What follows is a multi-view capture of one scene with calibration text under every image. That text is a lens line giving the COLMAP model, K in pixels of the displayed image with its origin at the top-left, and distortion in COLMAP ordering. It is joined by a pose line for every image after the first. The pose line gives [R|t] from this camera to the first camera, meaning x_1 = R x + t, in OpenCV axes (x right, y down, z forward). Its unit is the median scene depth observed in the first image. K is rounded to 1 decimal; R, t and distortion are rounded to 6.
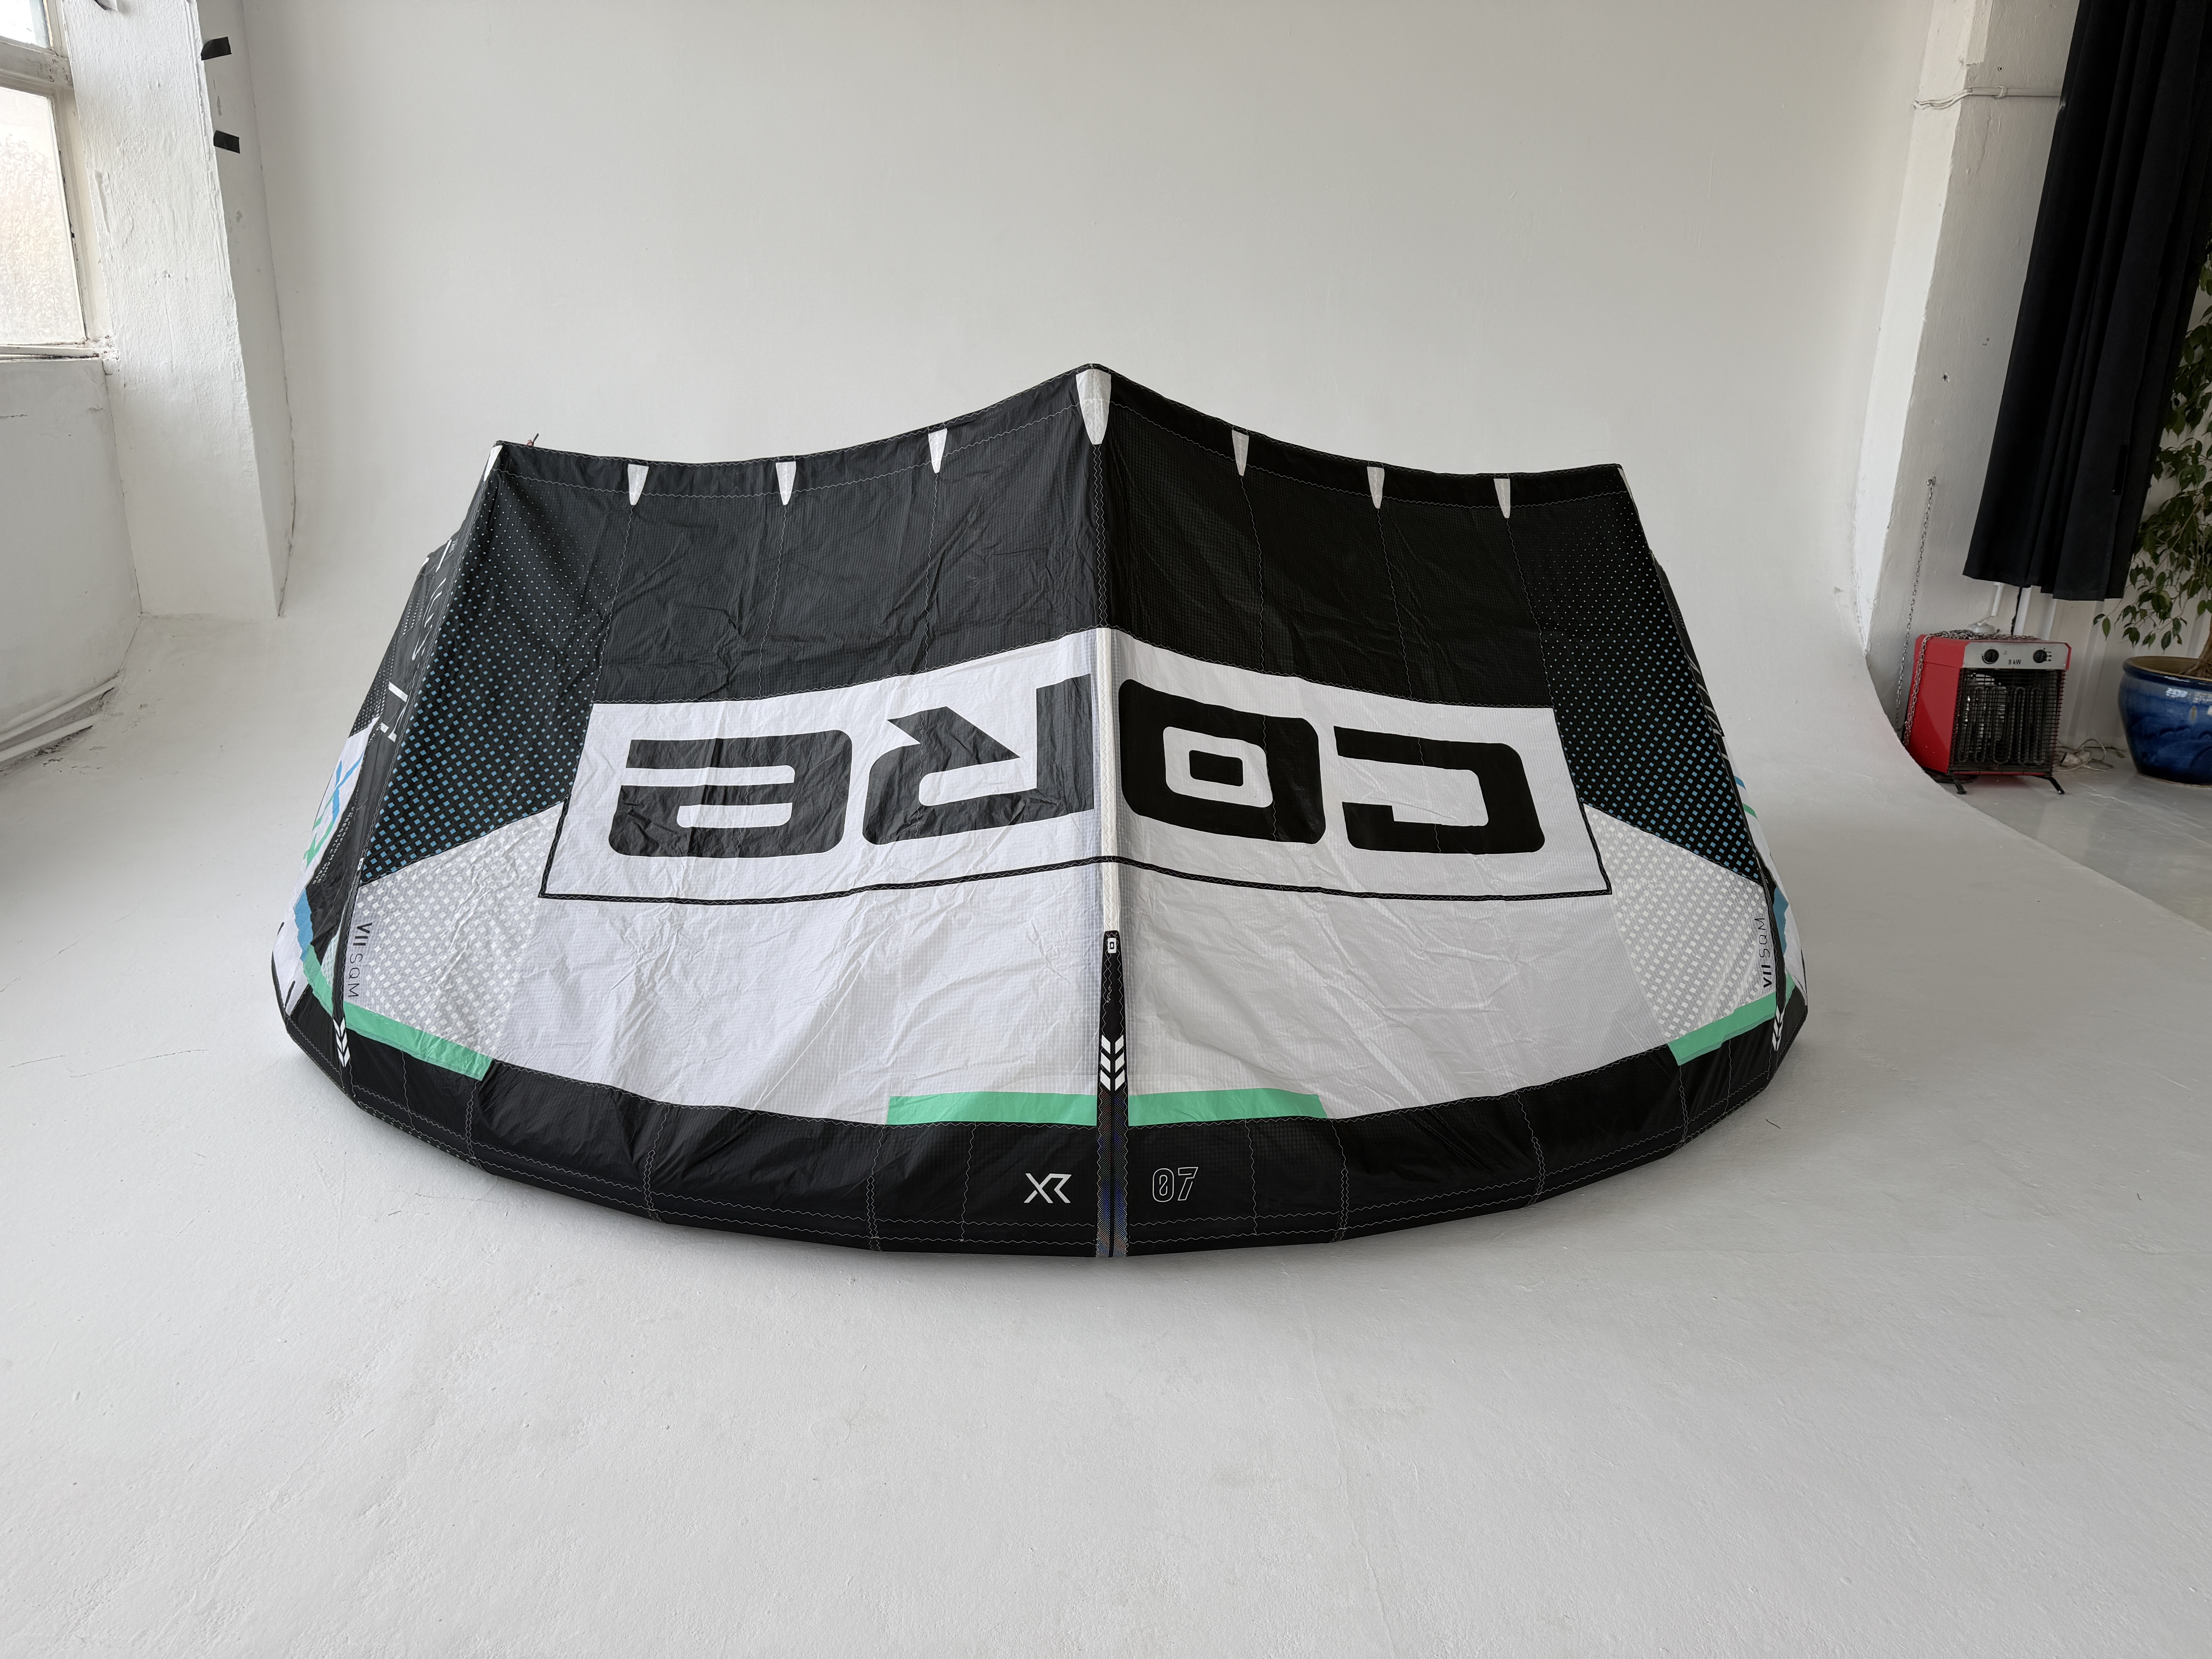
lens RADIAL K [[1608.6, 0, 1110.4], [0, 1608.6, 827.1], [0, 0, 1]] dist [0.000068, -0.002551]
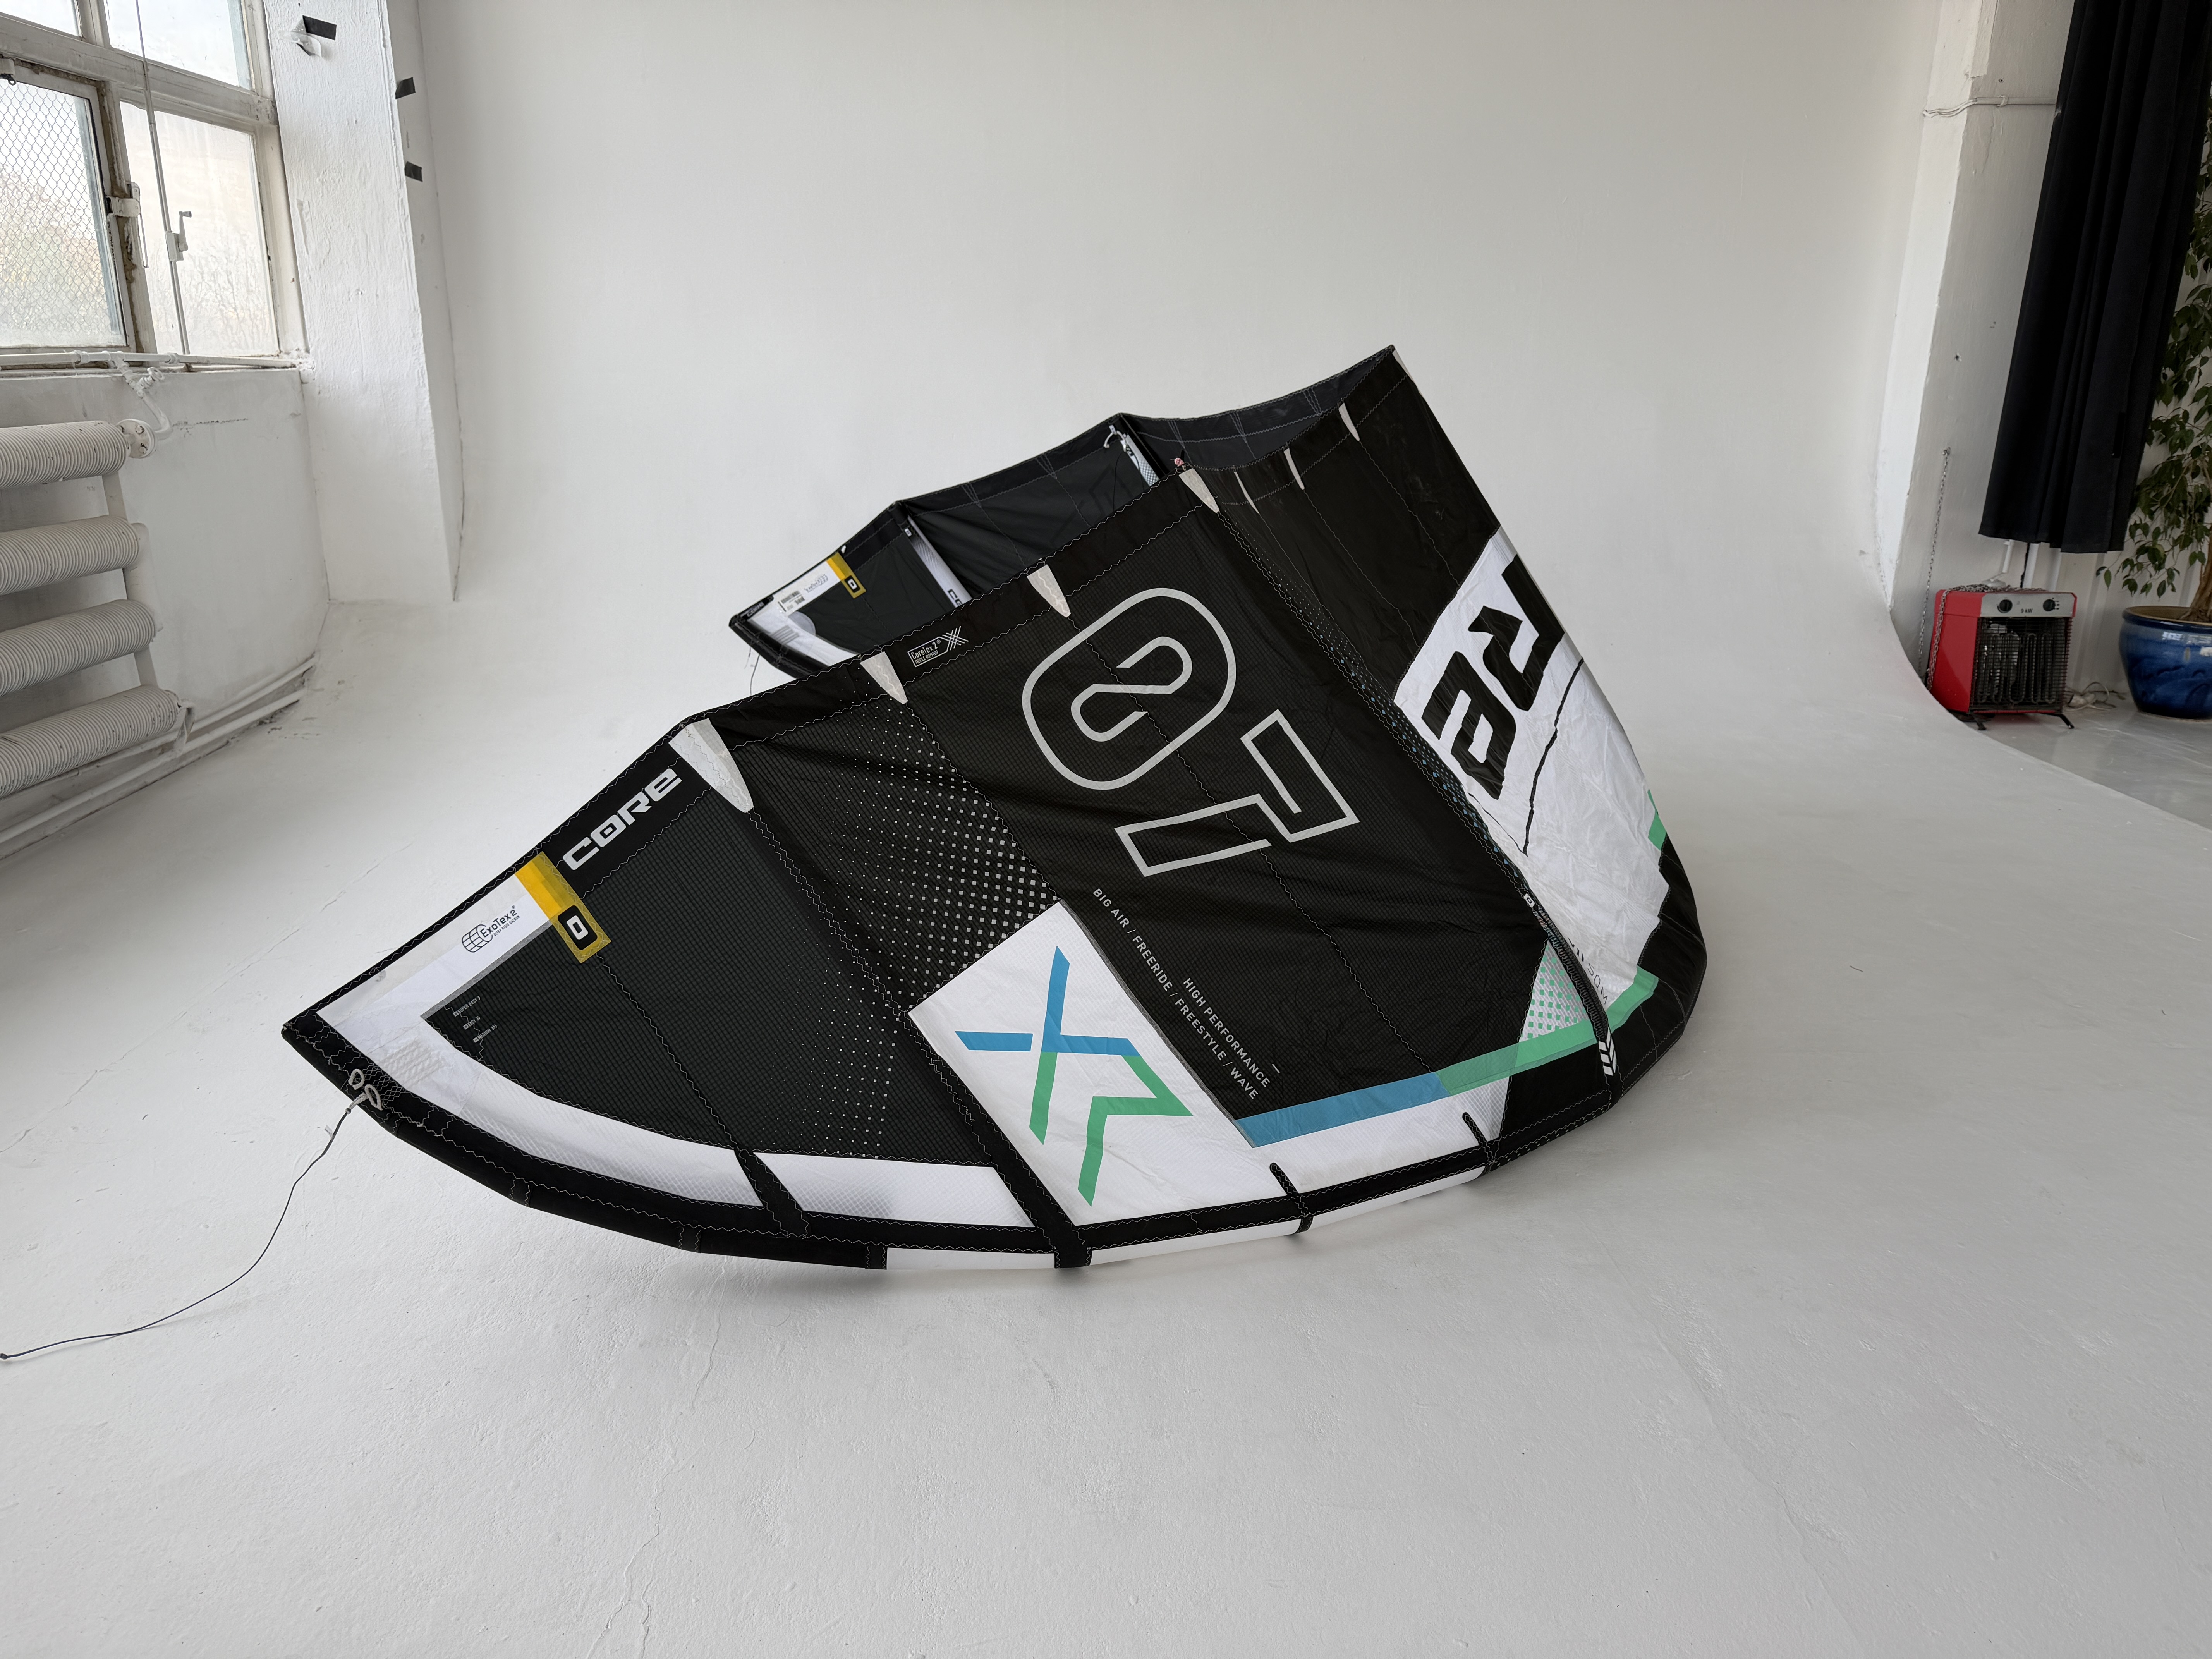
lens RADIAL K [[1601.0, 0, 1118.0], [0, 1601.0, 821.9], [0, 0, 1]] dist [0.001957, -0.004910]
pose [[0.999773, -0.019733, 0.007989, -0.078193], [0.019793, 0.999777, -0.007421, 0.039162], [-0.007840, 0.007577, 0.999941, -0.102293]]
